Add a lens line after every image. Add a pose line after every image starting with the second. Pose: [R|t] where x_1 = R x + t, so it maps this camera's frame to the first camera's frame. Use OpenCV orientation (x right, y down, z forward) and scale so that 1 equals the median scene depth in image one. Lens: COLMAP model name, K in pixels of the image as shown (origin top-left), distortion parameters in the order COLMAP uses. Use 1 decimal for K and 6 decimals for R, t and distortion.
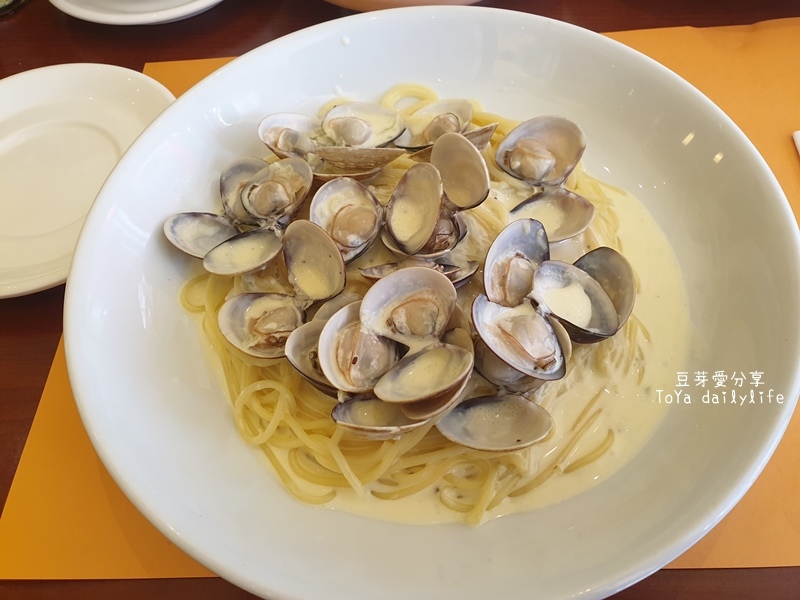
lens RADIAL K [[626.9, 0, 400.5], [0, 626.9, 300.7], [0, 0, 1]] dist [-0.110706, 0.066918]
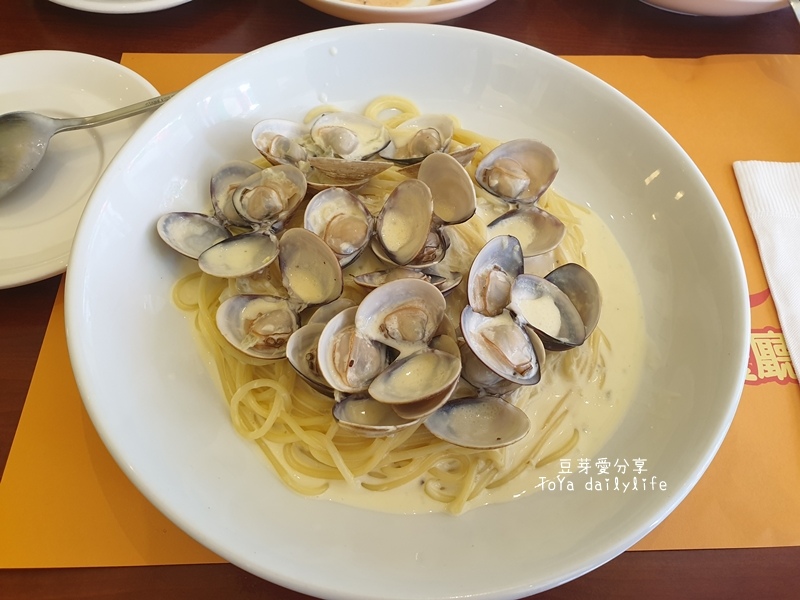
lens RADIAL K [[626.9, 0, 397.6], [0, 626.9, 300.7], [0, 0, 1]] dist [-0.110706, 0.066918]
pose [[0.993463, 0.031721, 0.109660, -0.103516], [-0.034346, 0.999165, 0.022132, -0.034972], [-0.108866, -0.025753, 0.993723, -0.070590]]
